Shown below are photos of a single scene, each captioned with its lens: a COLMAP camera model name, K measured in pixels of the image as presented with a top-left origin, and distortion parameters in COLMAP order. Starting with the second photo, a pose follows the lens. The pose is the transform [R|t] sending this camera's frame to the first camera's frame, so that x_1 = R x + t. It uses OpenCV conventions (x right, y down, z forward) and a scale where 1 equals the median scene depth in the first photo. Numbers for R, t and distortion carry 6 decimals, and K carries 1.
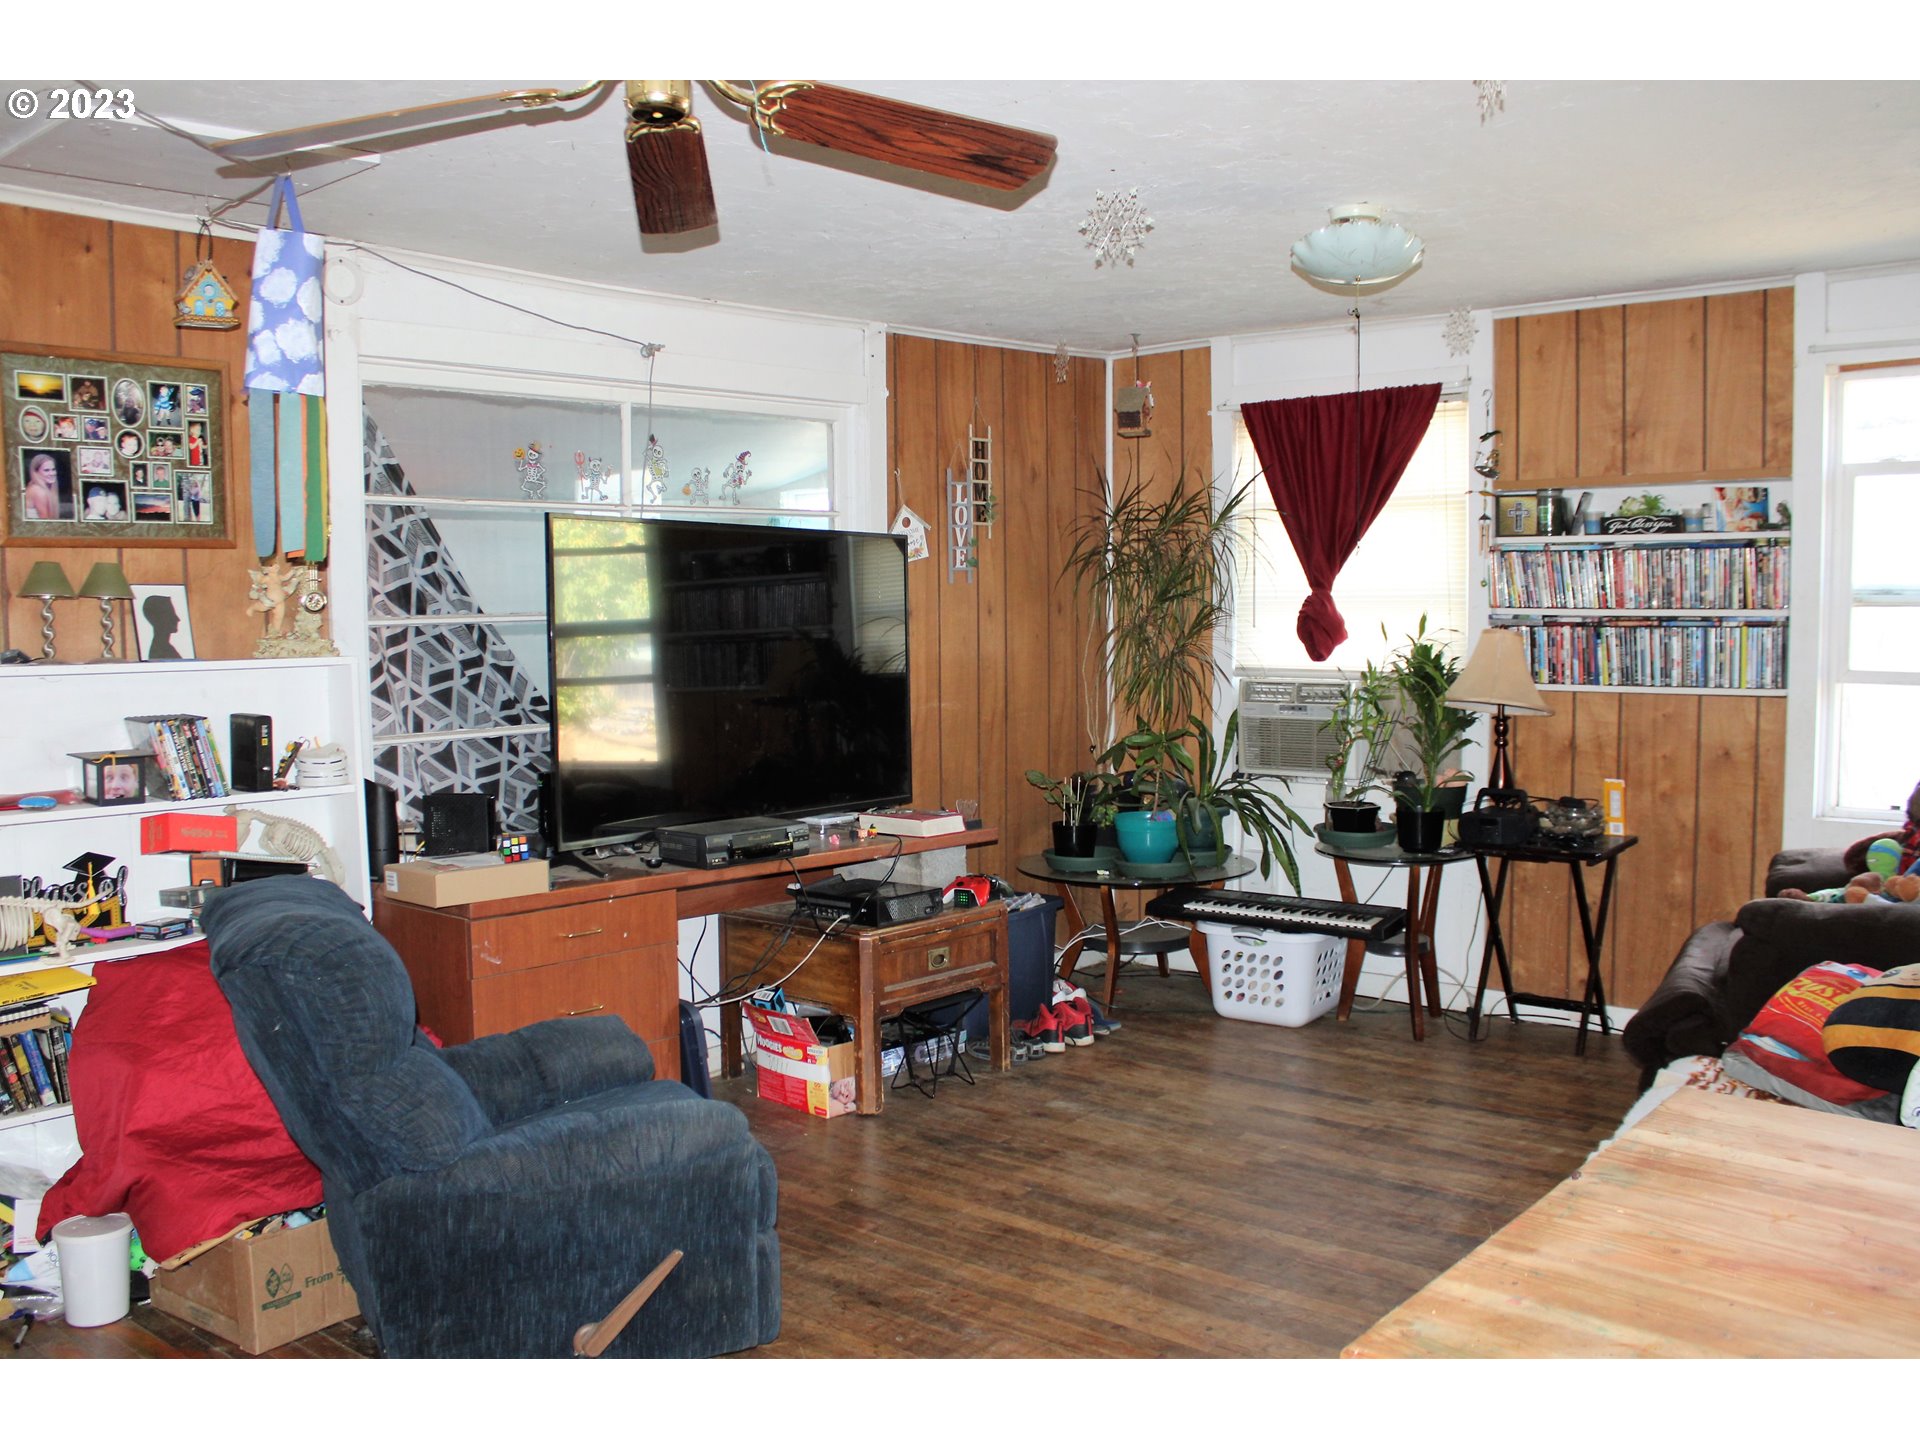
lens RADIAL K [[1682.4, 0, 964.5], [0, 1682.4, 729.1], [0, 0, 1]] dist [-0.160260, 0.136714]
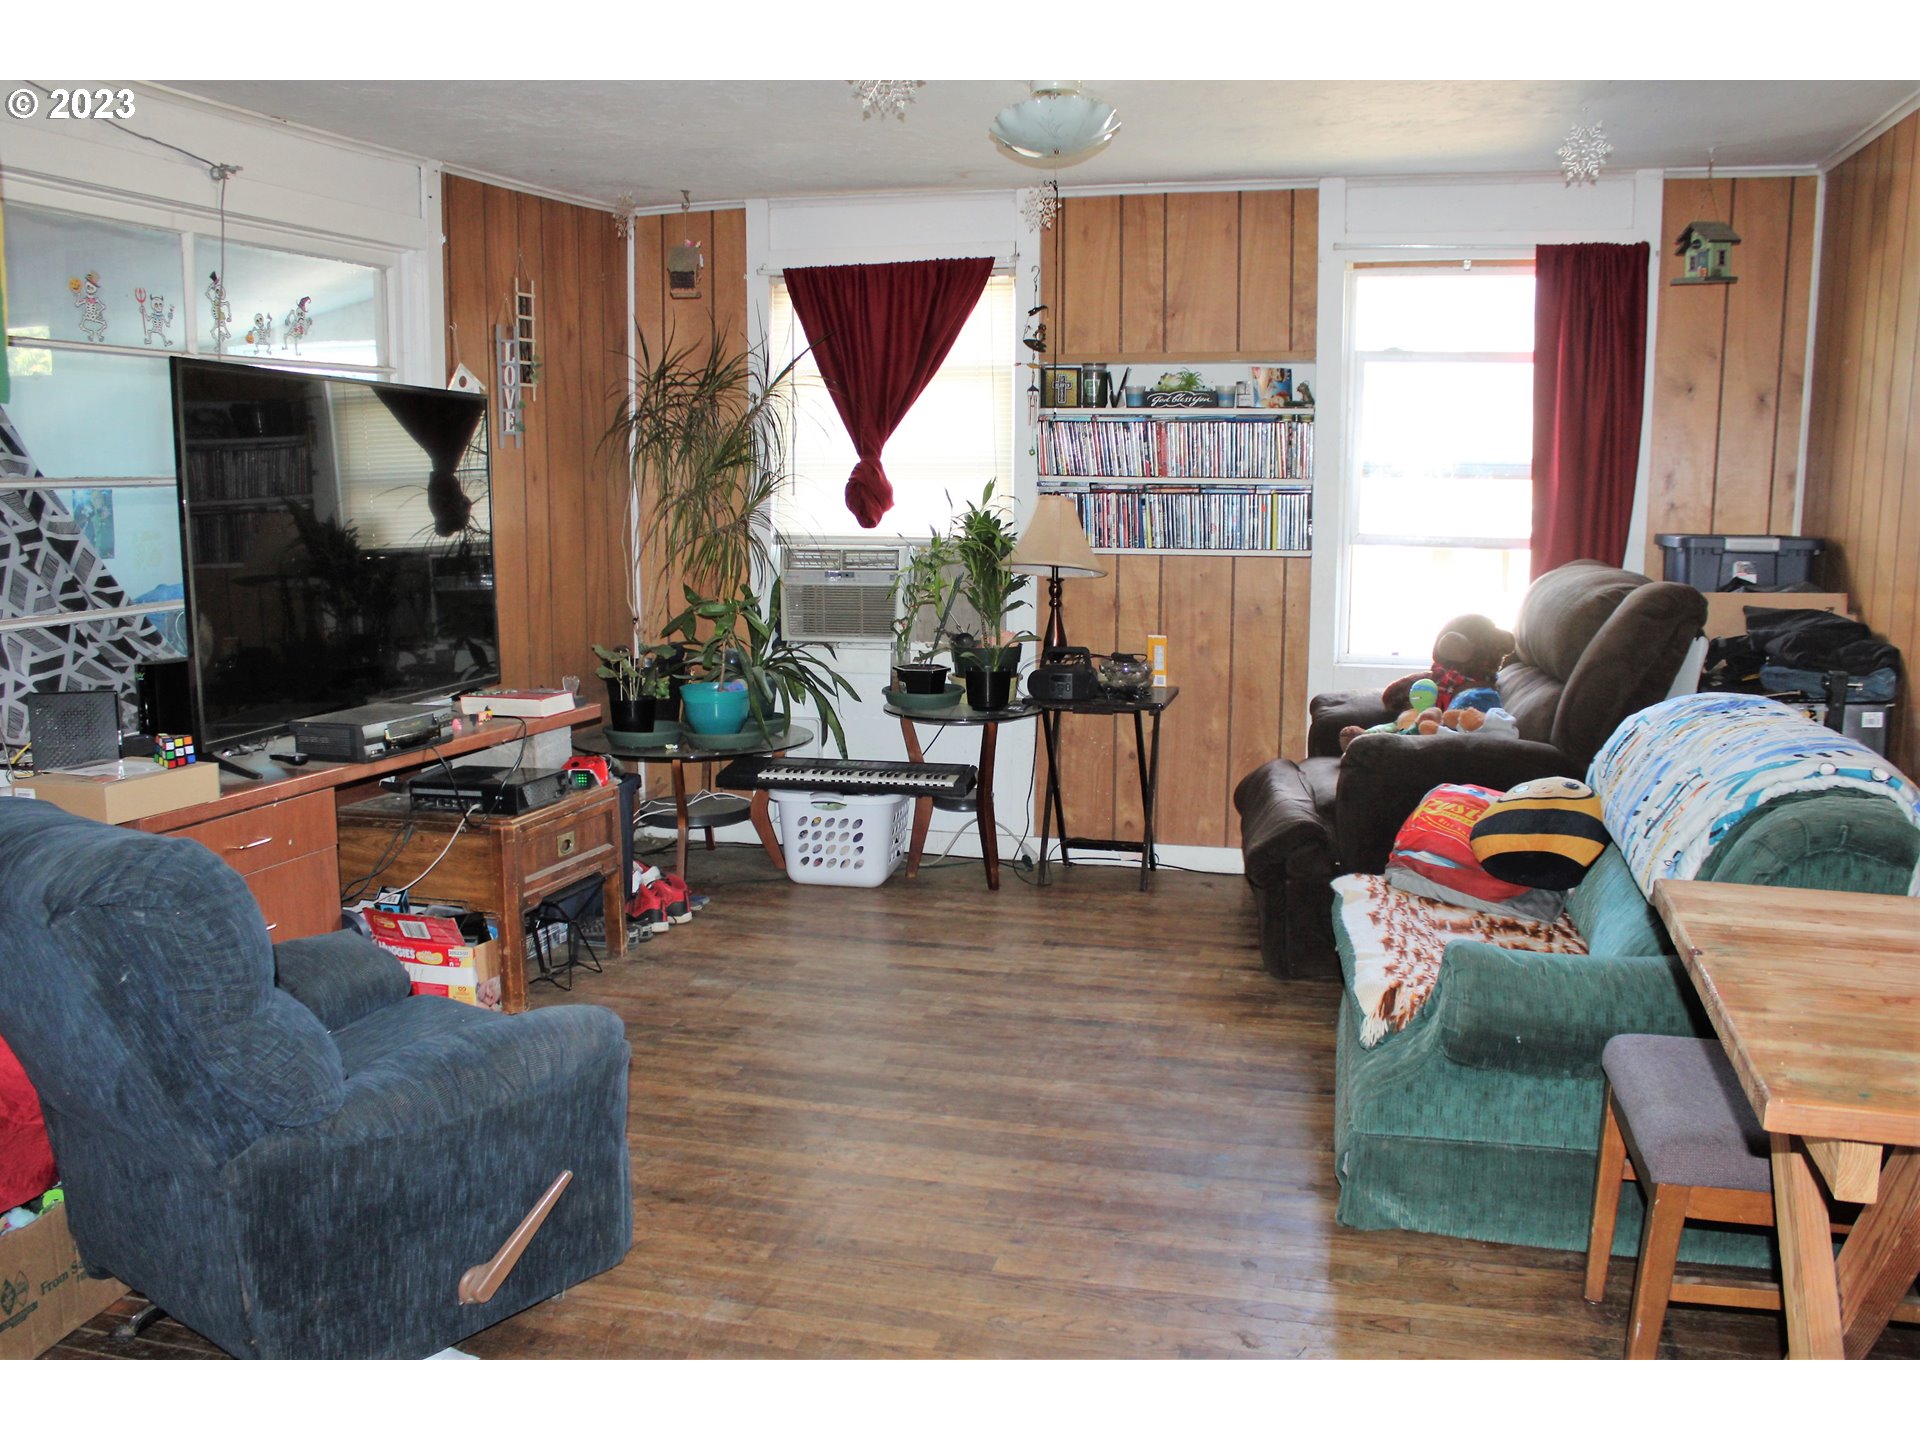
lens RADIAL K [[1682.4, 0, 964.5], [0, 1682.4, 729.1], [0, 0, 1]] dist [-0.160260, 0.136714]
pose [[0.906384, -0.052919, 0.419128, -0.199158], [0.021684, 0.996643, 0.078942, 0.002330], [-0.421899, -0.062463, 0.904489, 0.054529]]
